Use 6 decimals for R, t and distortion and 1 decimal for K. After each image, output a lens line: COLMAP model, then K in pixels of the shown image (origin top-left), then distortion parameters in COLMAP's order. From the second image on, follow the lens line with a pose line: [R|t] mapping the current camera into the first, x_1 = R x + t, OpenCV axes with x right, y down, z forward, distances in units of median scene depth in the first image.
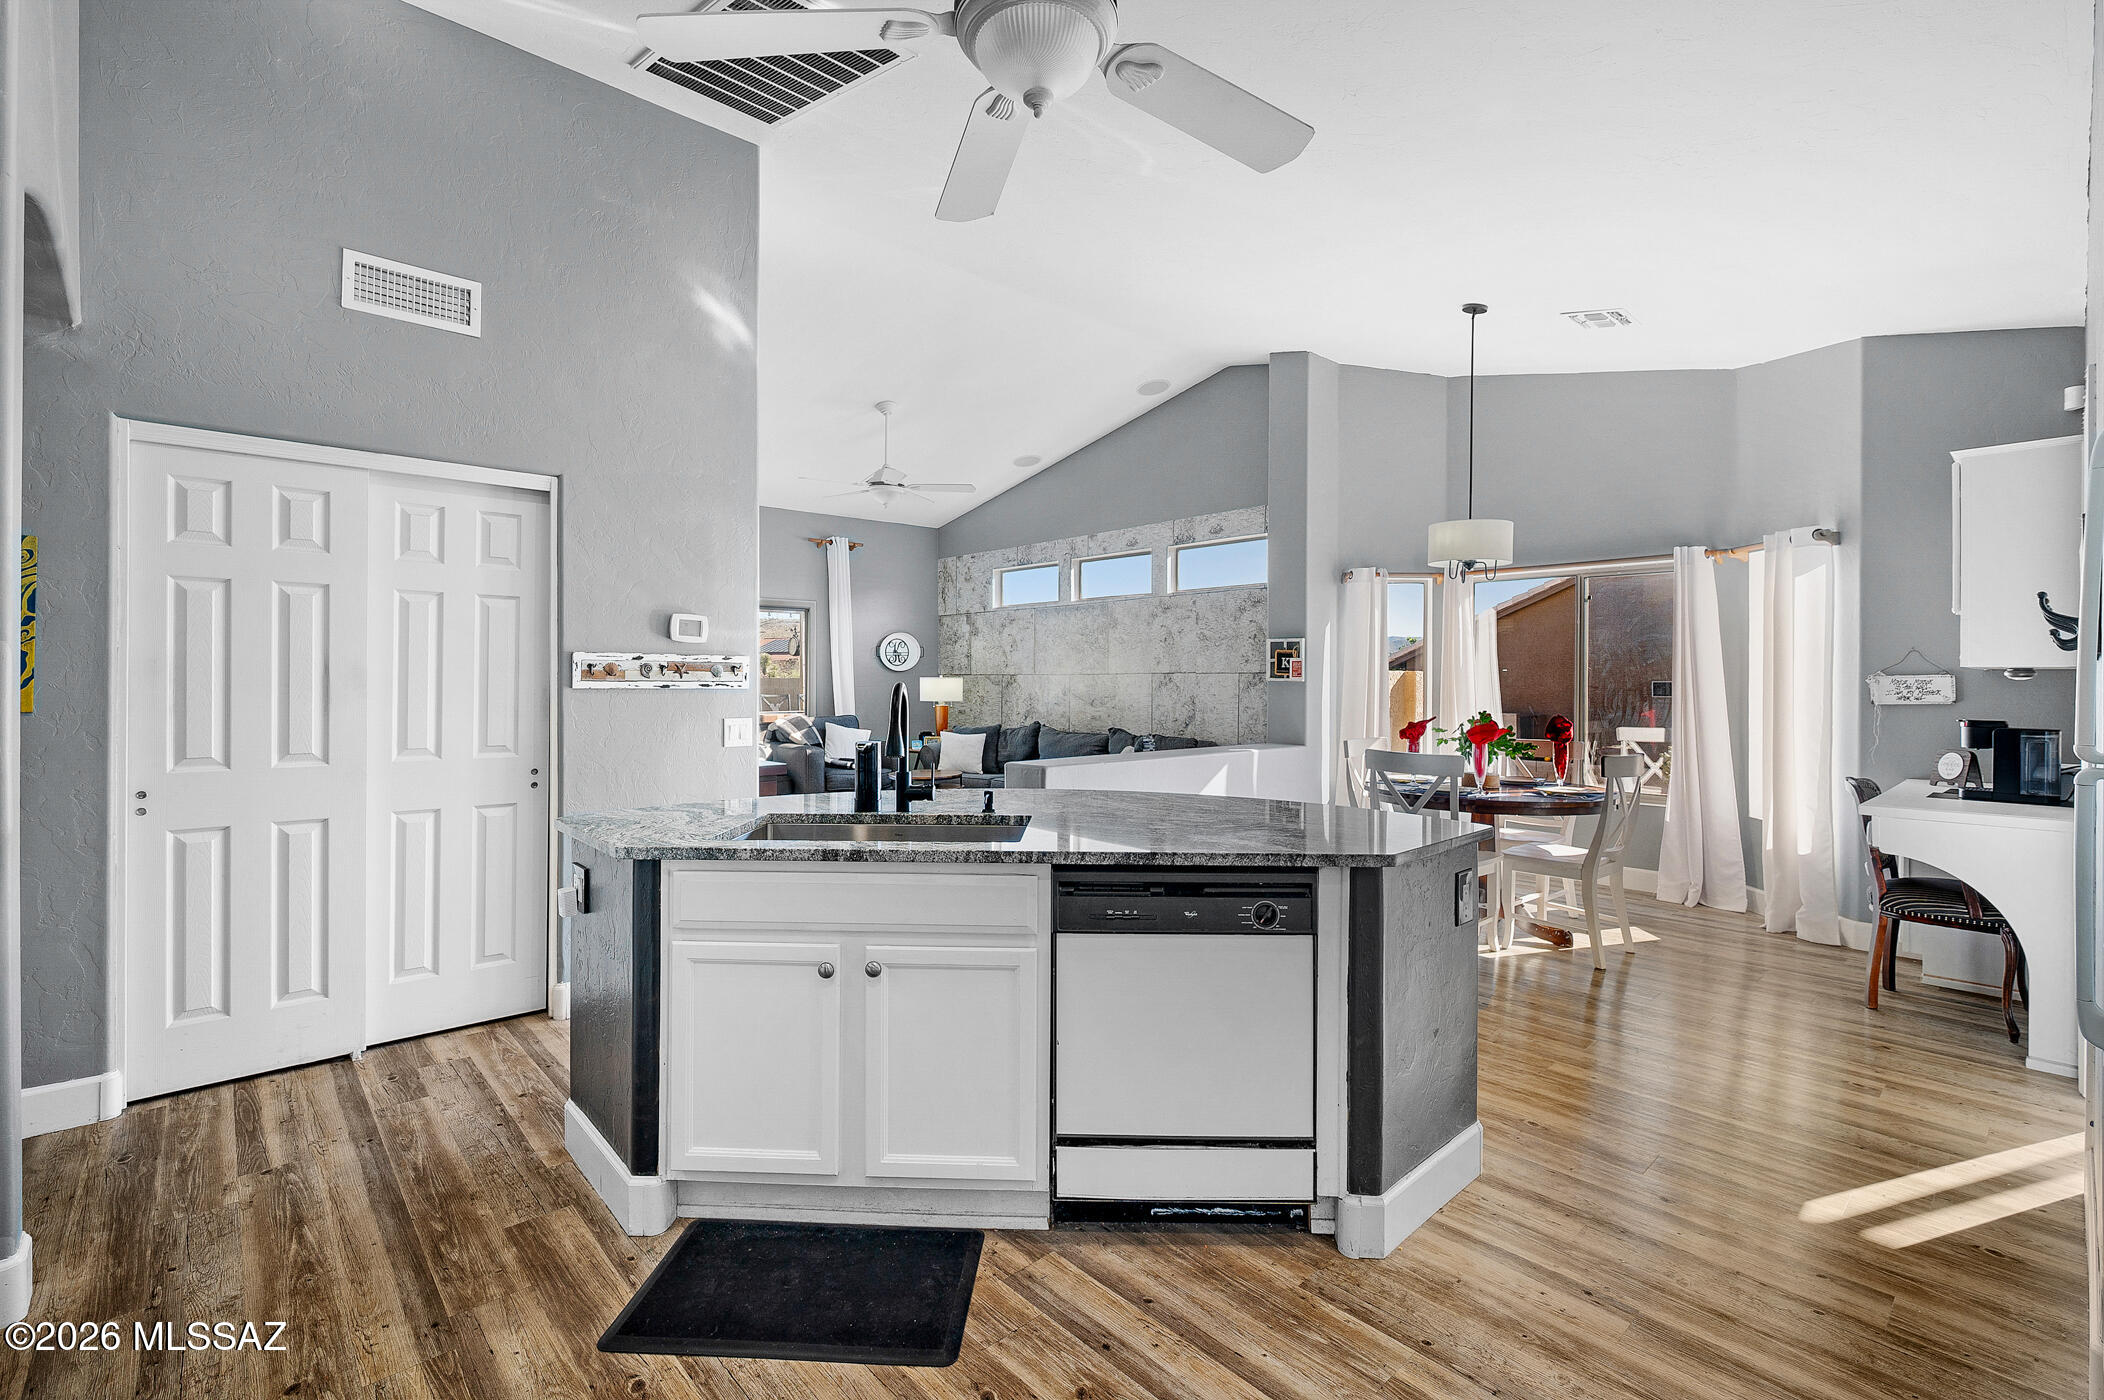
lens RADIAL K [[927.9, 0, 1057.5], [0, 927.9, 675.6], [0, 0, 1]] dist [0.002012, -0.000355]
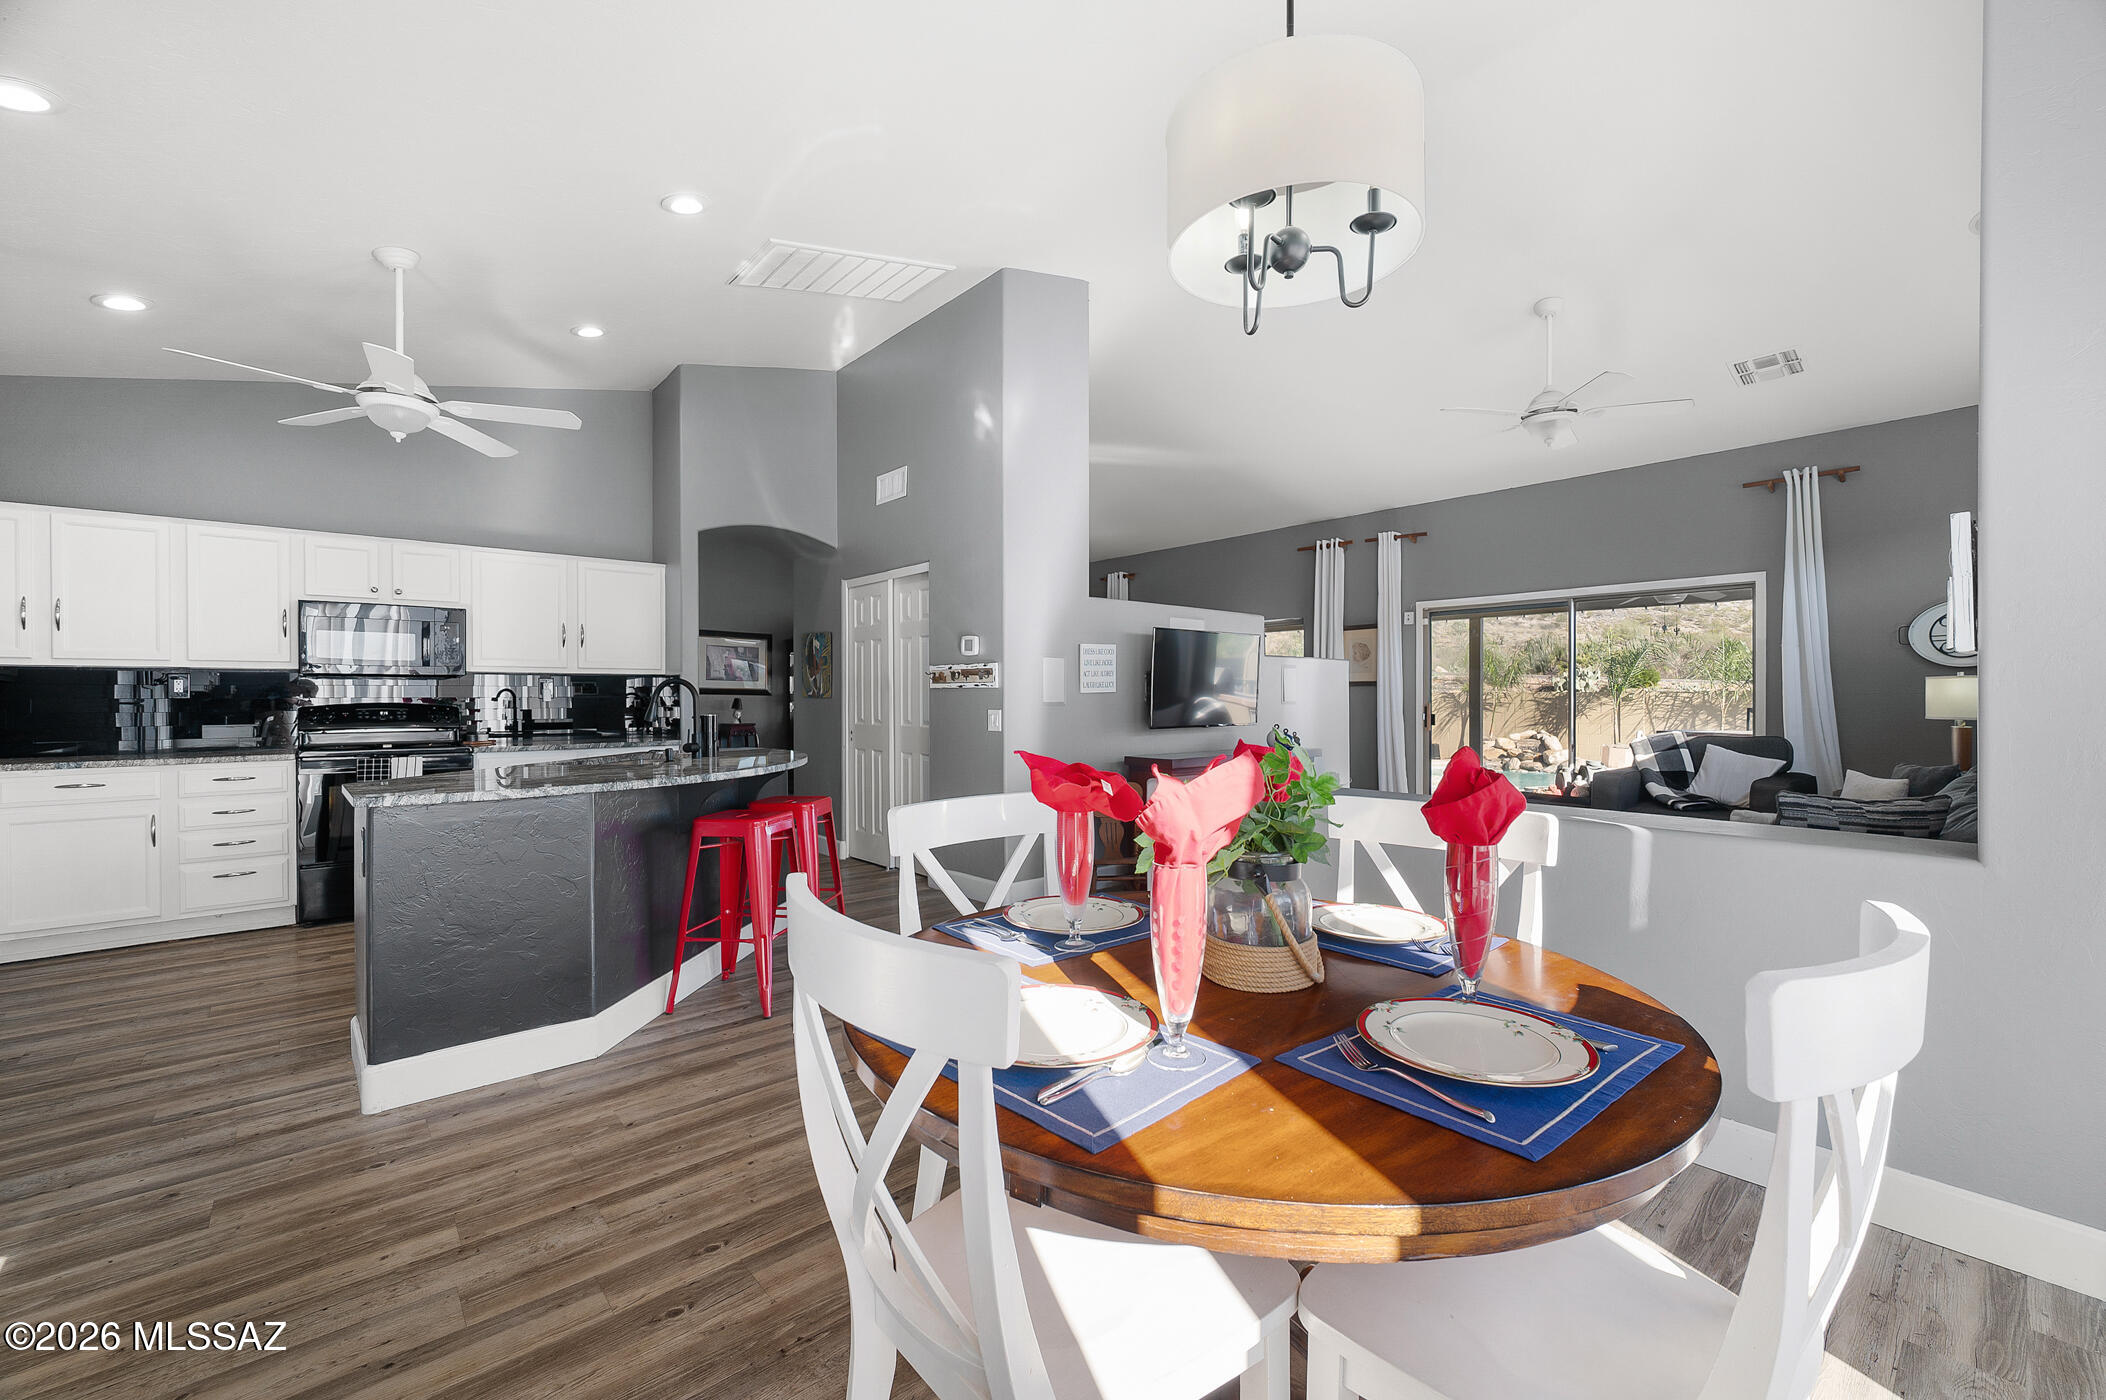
lens RADIAL K [[850.0, 0, 1074.5], [0, 850.0, 703.7], [0, 0, 1]] dist [0.000919, -0.000021]
pose [[-0.007459, 0.003658, -0.999965, 0.810152], [0.004871, 0.999982, 0.003622, 0.030744], [0.999960, -0.004844, -0.007477, 1.033061]]
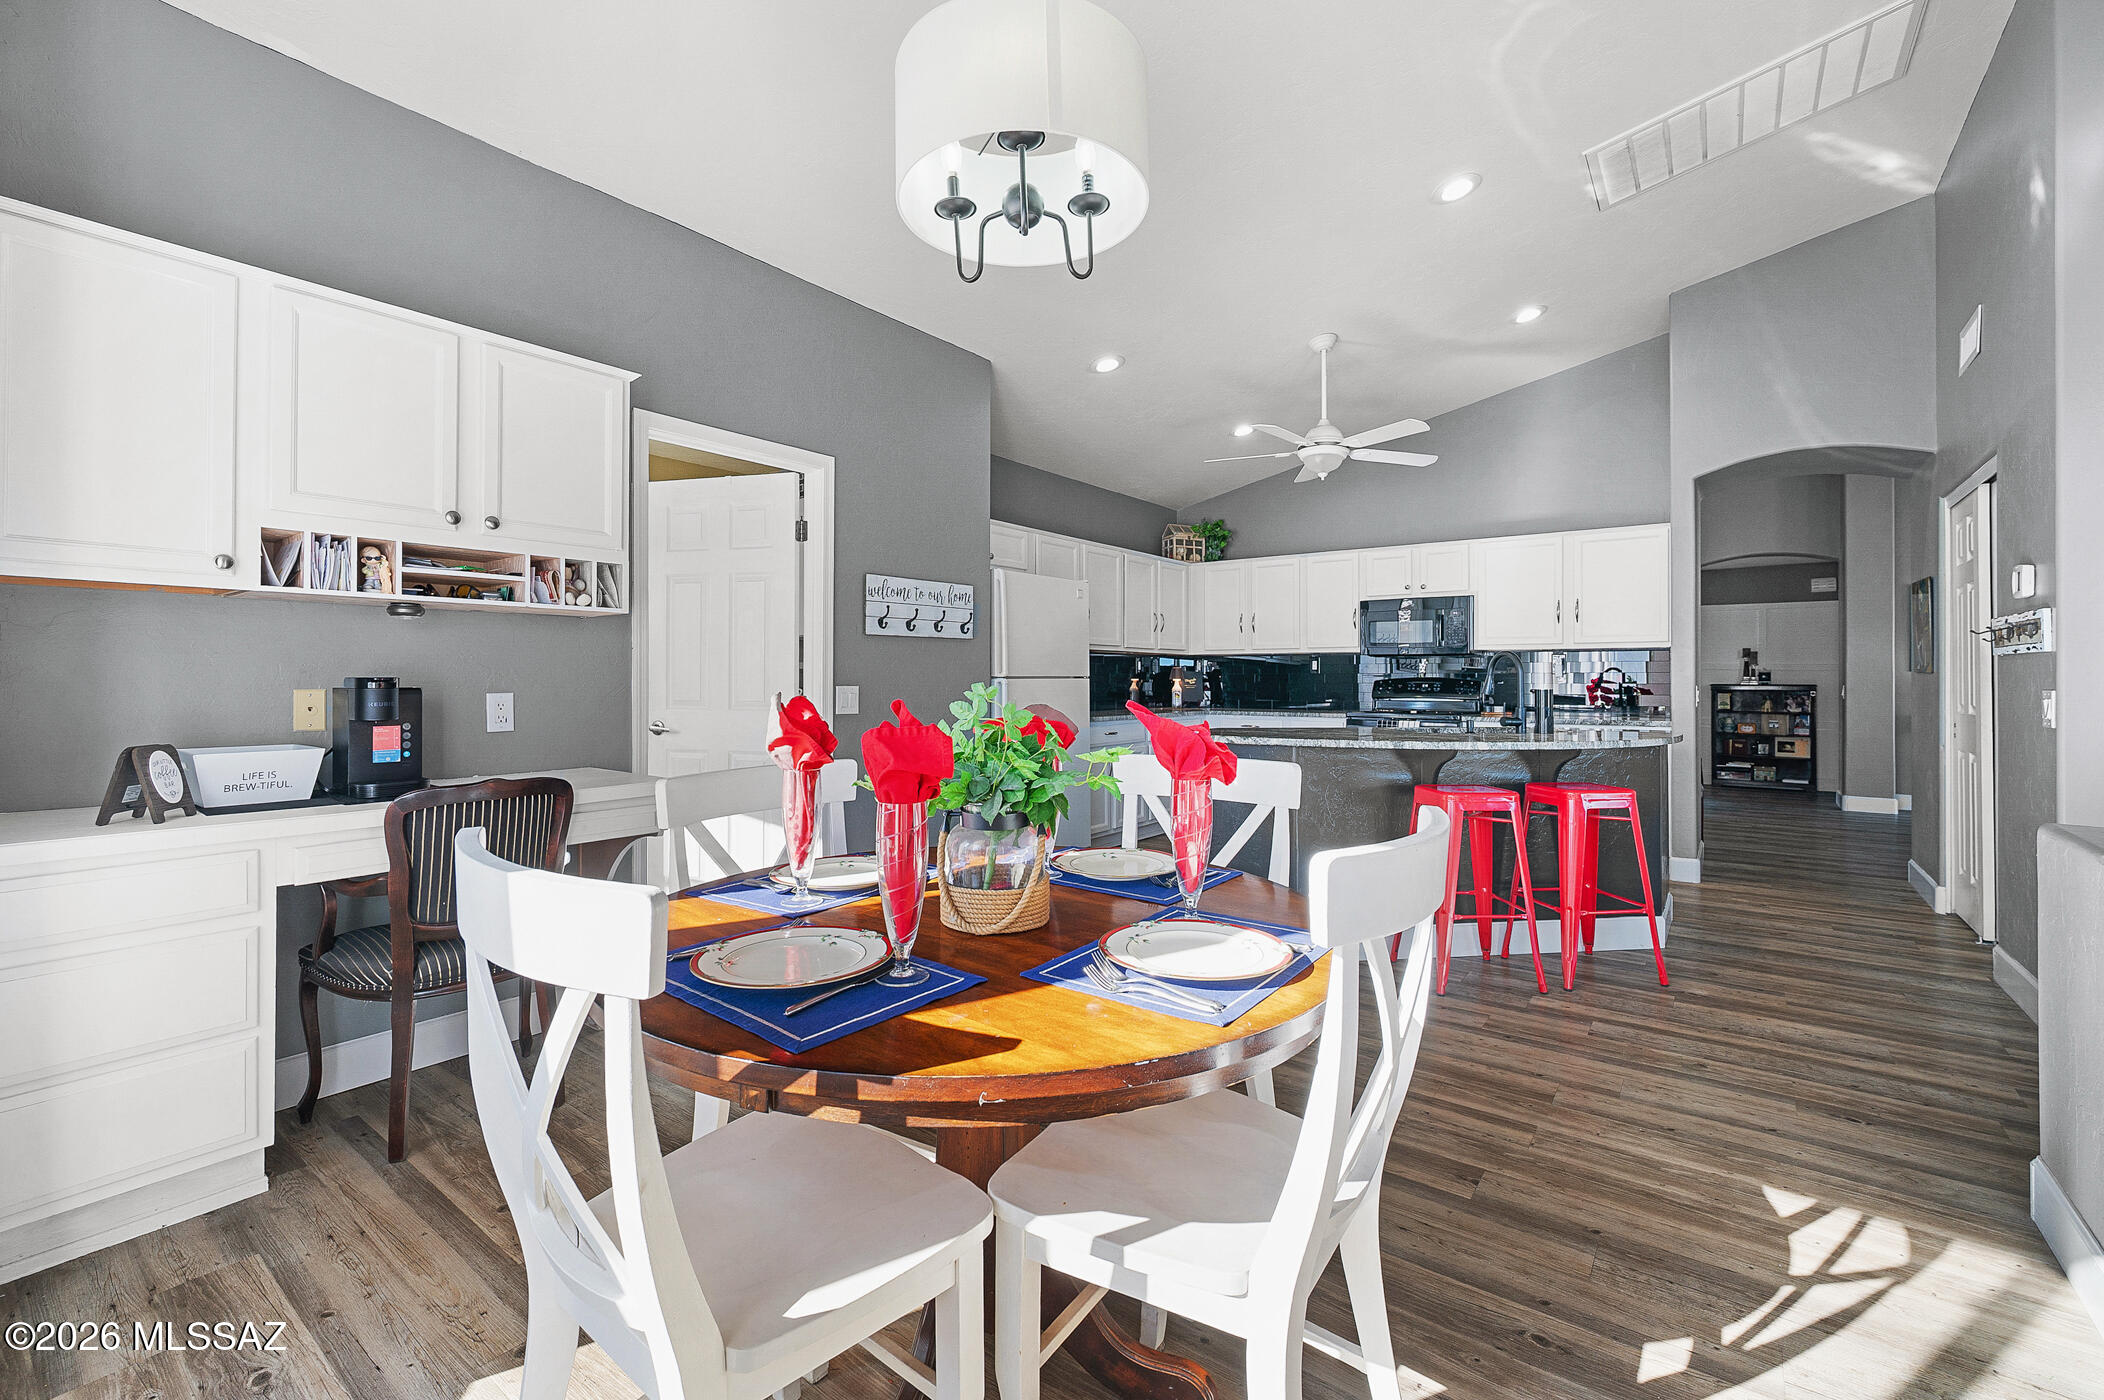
lens RADIAL K [[911.7, 0, 1089.9], [0, 911.7, 669.6], [0, 0, 1]] dist [0.003395, -0.000367]
pose [[-0.974220, -0.006841, -0.225496, 0.545759], [-0.003890, 0.999901, -0.013530, 0.038705], [0.225567, -0.012304, -0.974150, 1.444965]]
